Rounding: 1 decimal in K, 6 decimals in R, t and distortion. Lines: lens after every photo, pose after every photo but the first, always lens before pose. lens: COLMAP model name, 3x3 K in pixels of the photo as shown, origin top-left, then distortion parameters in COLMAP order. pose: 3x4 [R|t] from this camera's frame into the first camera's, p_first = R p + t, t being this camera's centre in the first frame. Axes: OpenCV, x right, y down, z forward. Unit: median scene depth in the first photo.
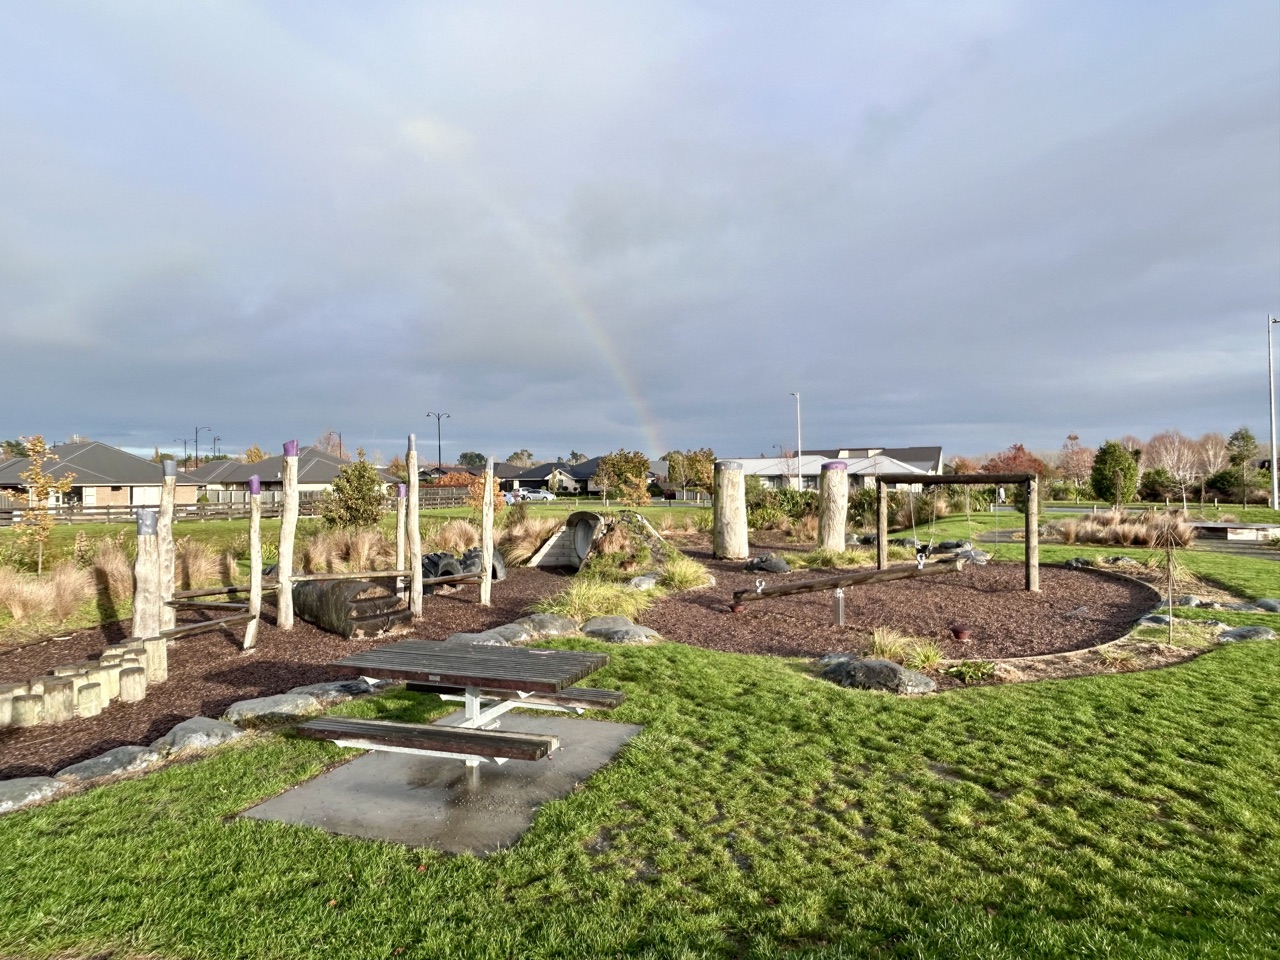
lens RADIAL K [[815.3, 0, 640.0], [0, 815.3, 480.0], [0, 0, 1]] dist [0.000805, -0.000481]
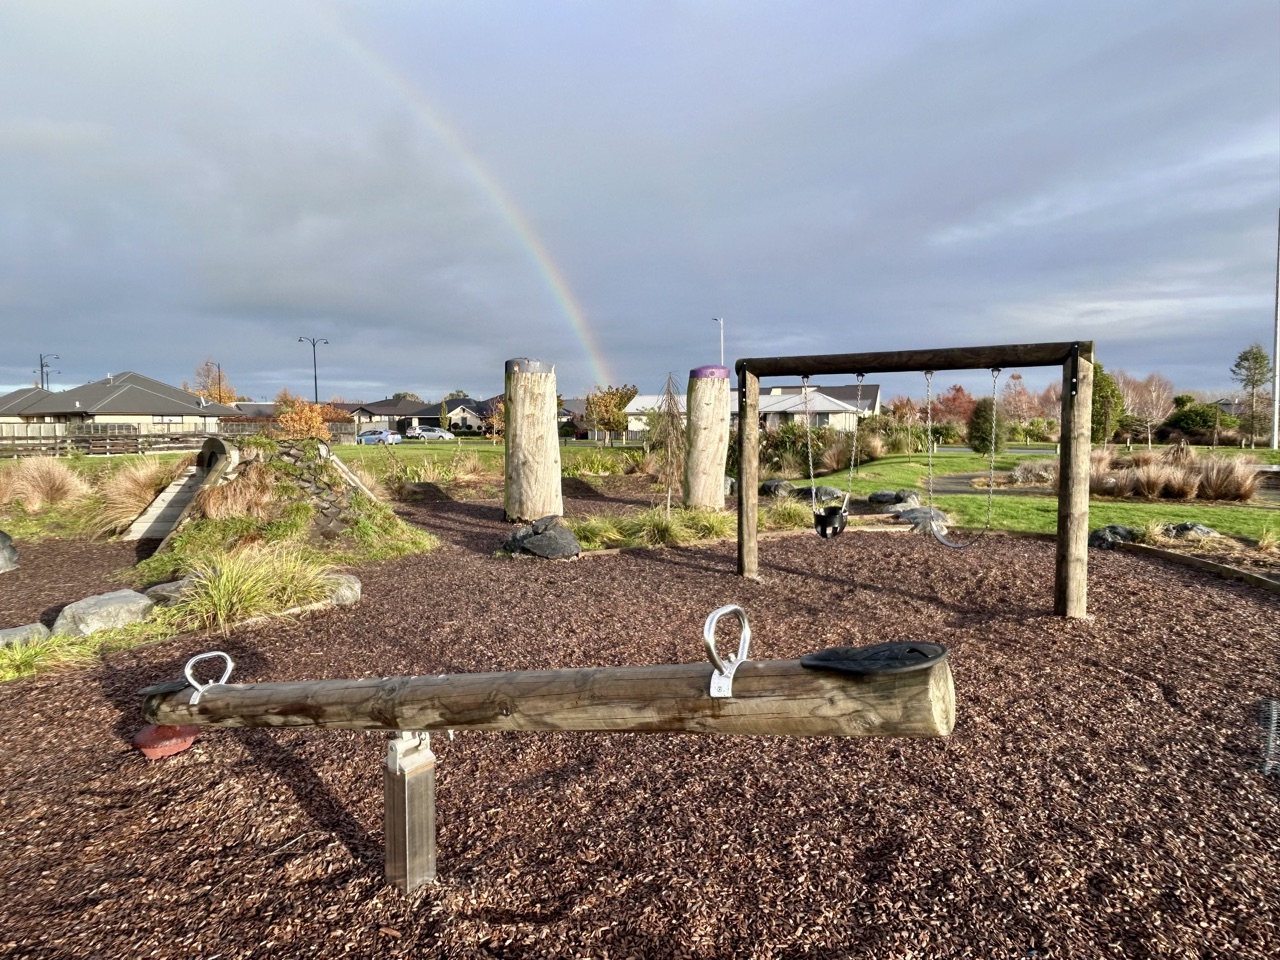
lens RADIAL K [[815.3, 0, 640.0], [0, 815.3, 480.0], [0, 0, 1]] dist [0.000805, -0.000481]
pose [[0.997571, 0.001693, 0.069631, 0.140530], [-0.006507, 0.997597, 0.068971, 0.022469], [-0.069346, -0.069256, 0.995186, 0.371166]]
